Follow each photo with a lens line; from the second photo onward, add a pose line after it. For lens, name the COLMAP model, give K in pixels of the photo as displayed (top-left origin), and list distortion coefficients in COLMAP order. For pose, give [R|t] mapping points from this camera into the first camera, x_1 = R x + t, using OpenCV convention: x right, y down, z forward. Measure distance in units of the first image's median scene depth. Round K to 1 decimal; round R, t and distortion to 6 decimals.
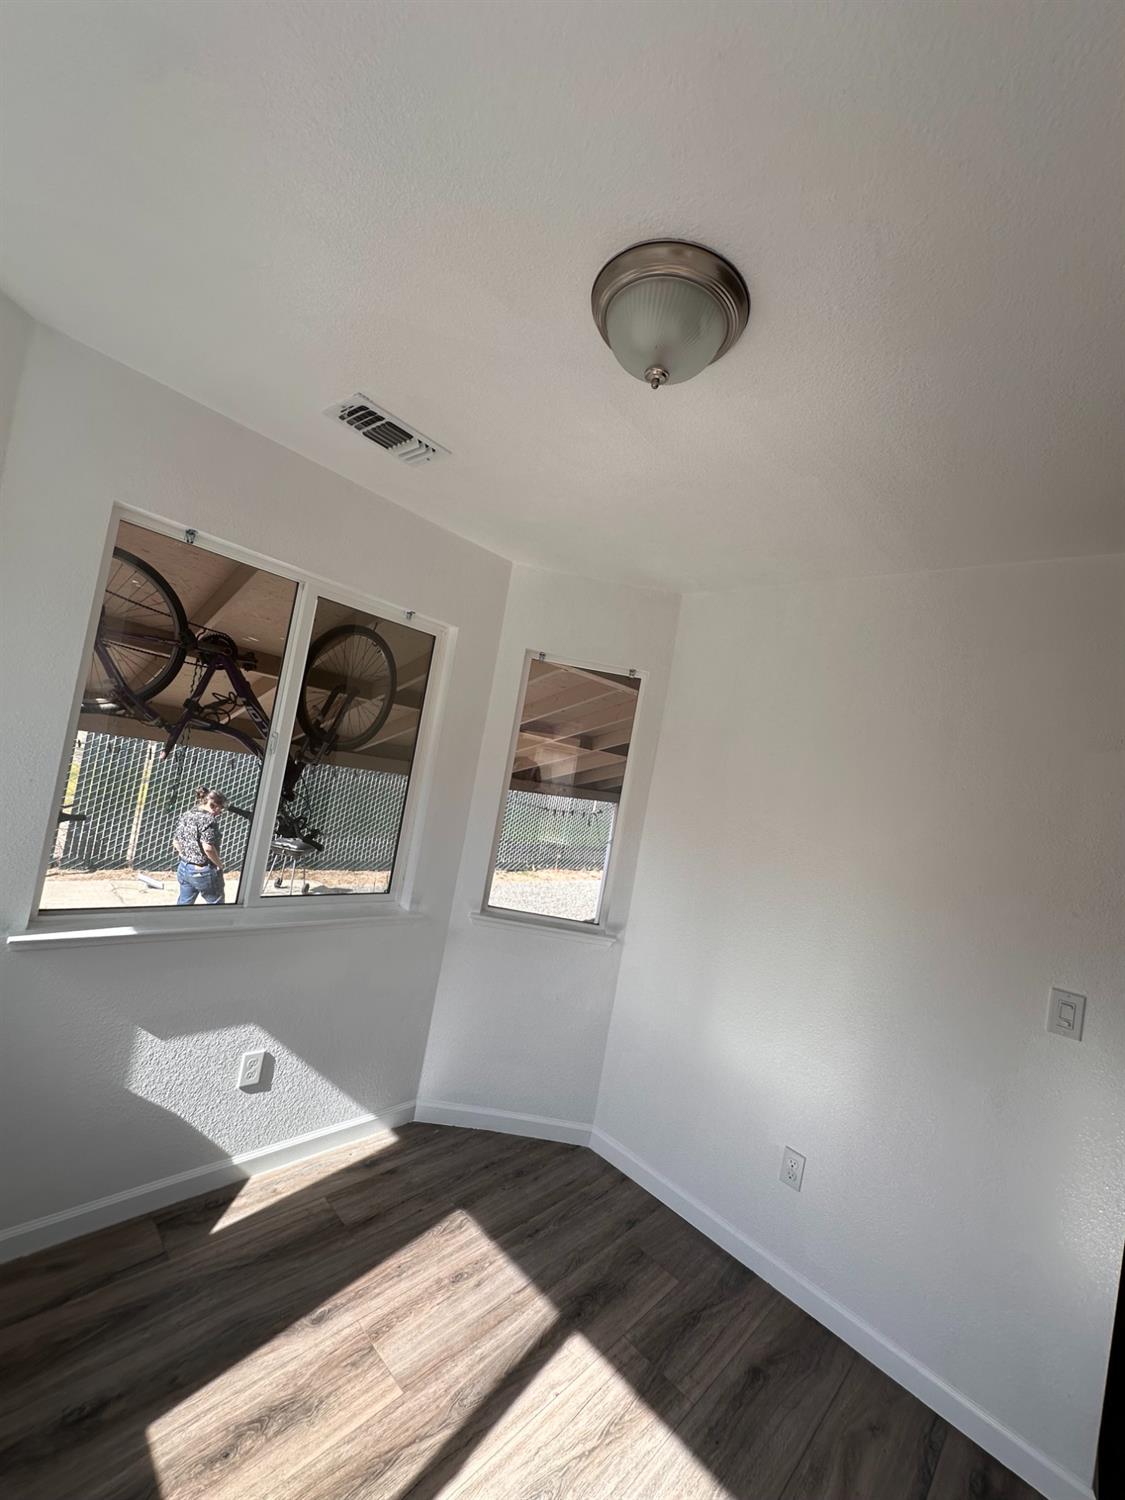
lens RADIAL K [[599.2, 0, 564.2], [0, 599.2, 750.3], [0, 0, 1]] dist [0.000581, 0.000046]
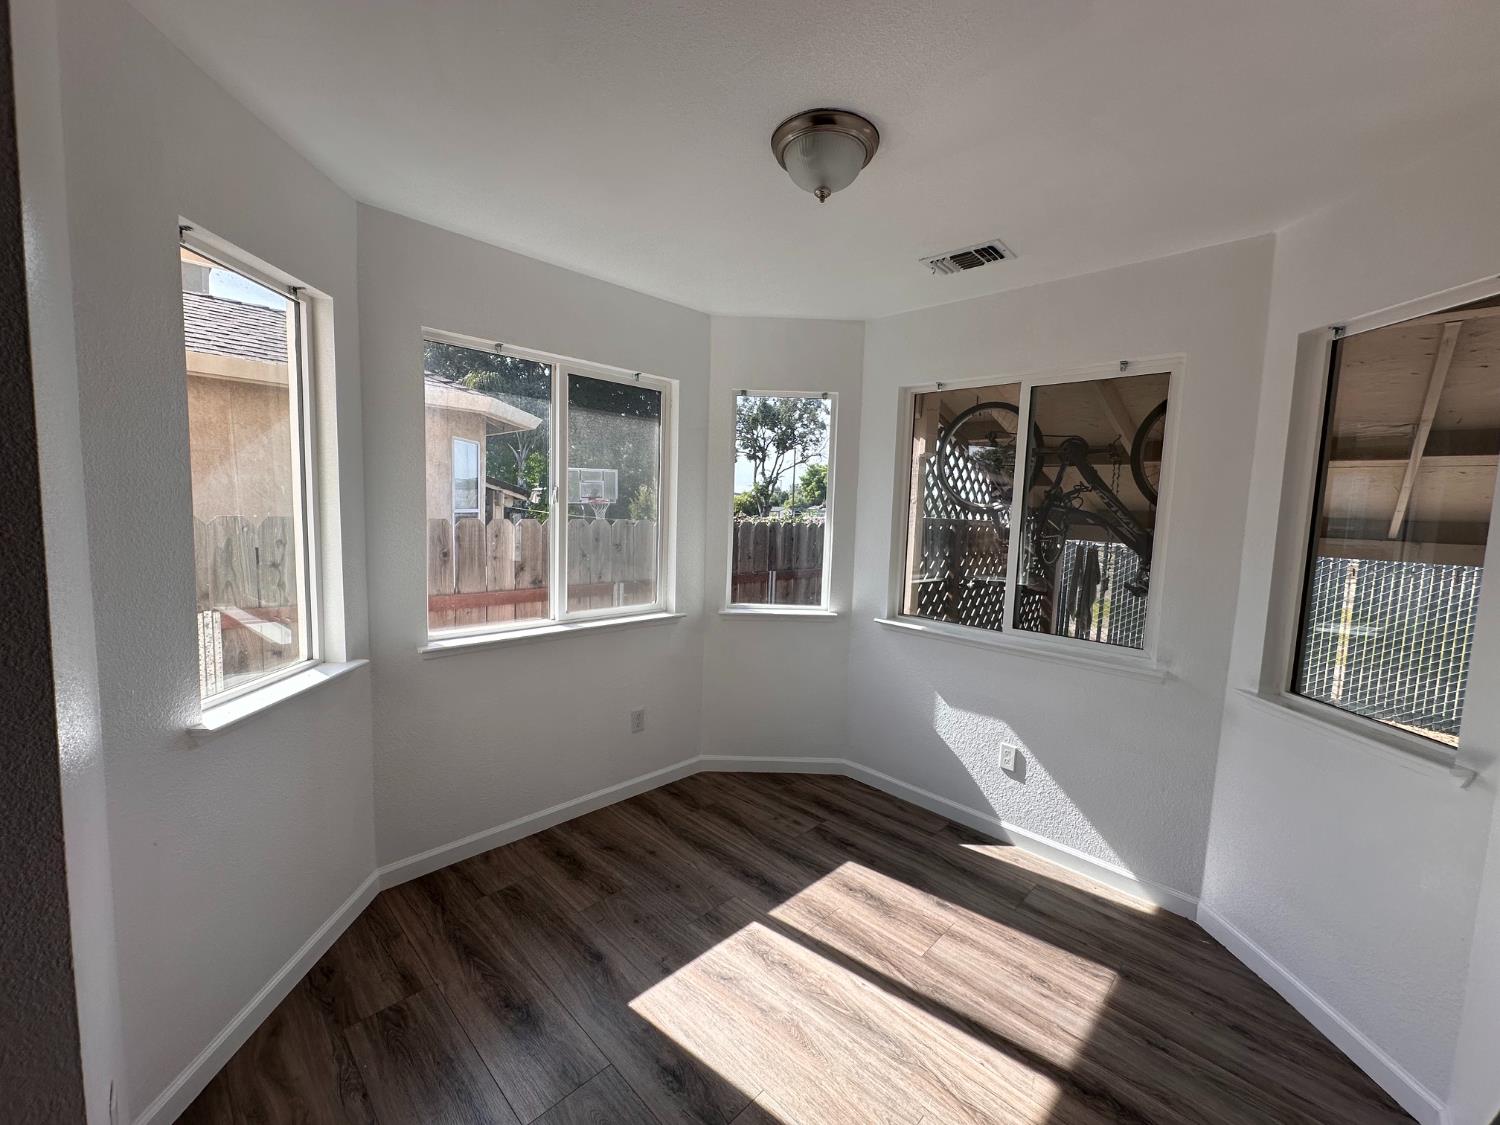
lens RADIAL K [[599.2, 0, 750.0], [0, 599.2, 562.5], [0, 0, 1]] dist [0.000581, 0.000046]
pose [[-0.015244, -0.082263, -0.996494, 0.857106], [-0.006169, 0.996599, -0.082177, 0.223762], [0.999865, 0.004895, -0.015700, 0.467925]]
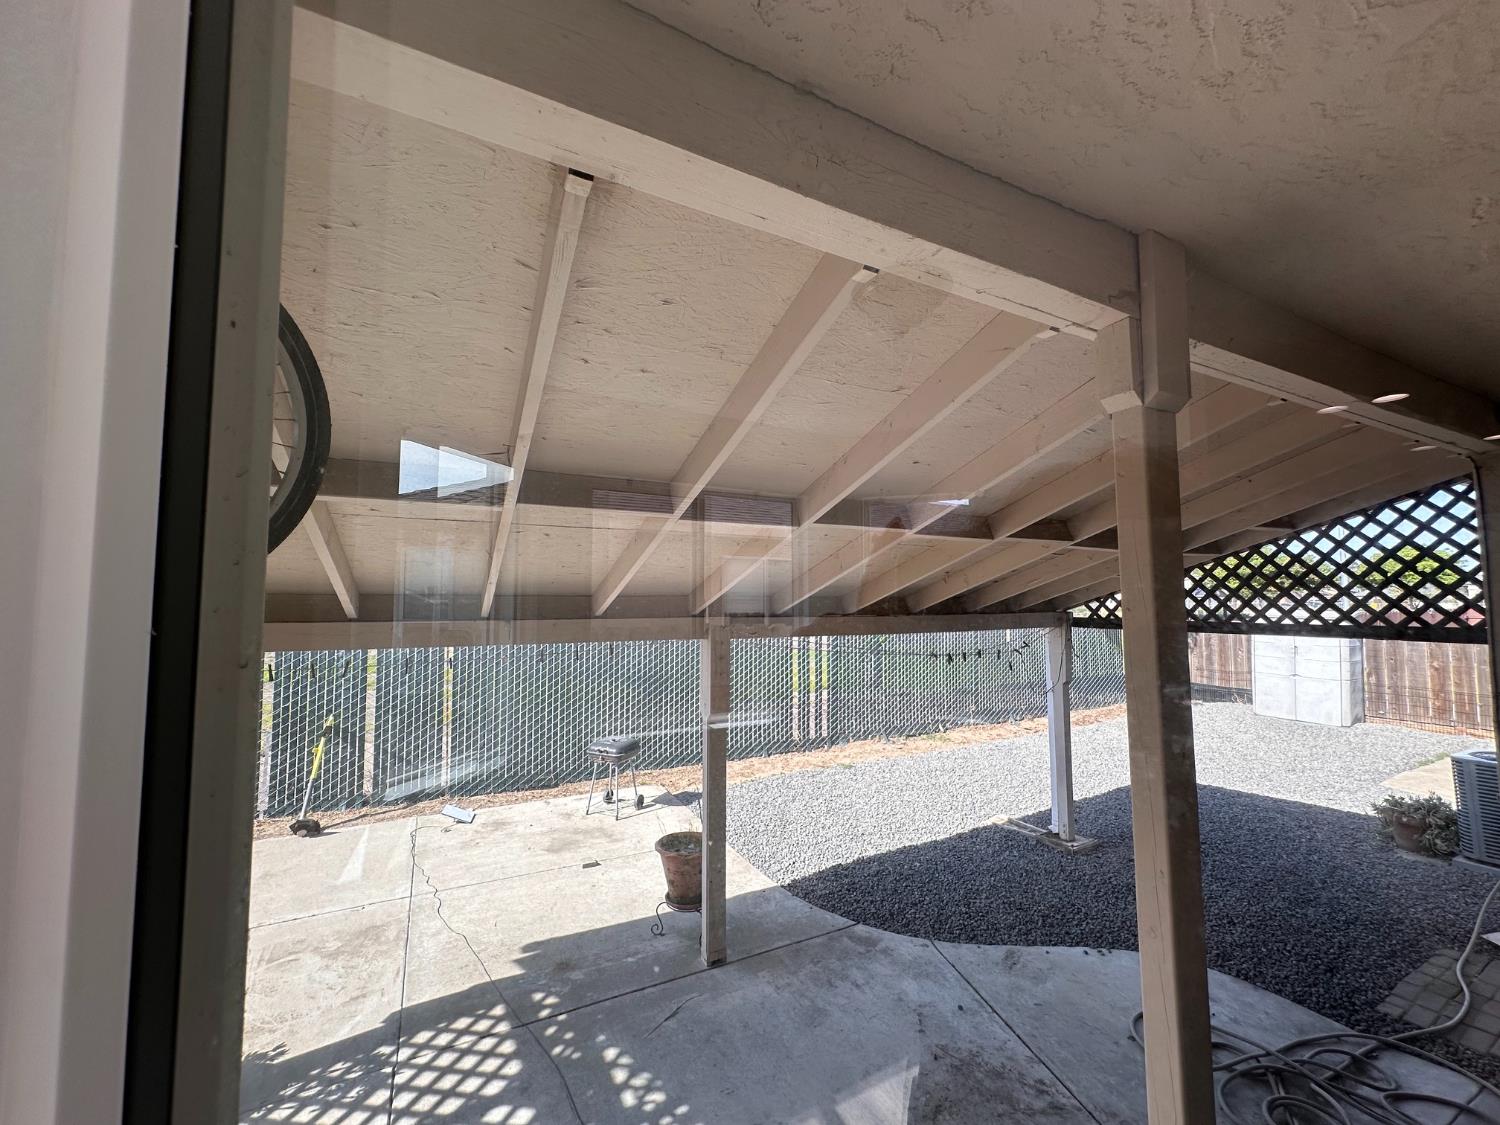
lens RADIAL K [[599.2, 0, 750.0], [0, 599.2, 562.5], [0, 0, 1]] dist [0.000581, 0.000046]
pose [[0.928848, -0.194144, -0.315516, 0.029311], [0.175627, 0.980659, -0.086391, 0.082079], [0.326186, 0.024831, 0.944980, 1.293622]]
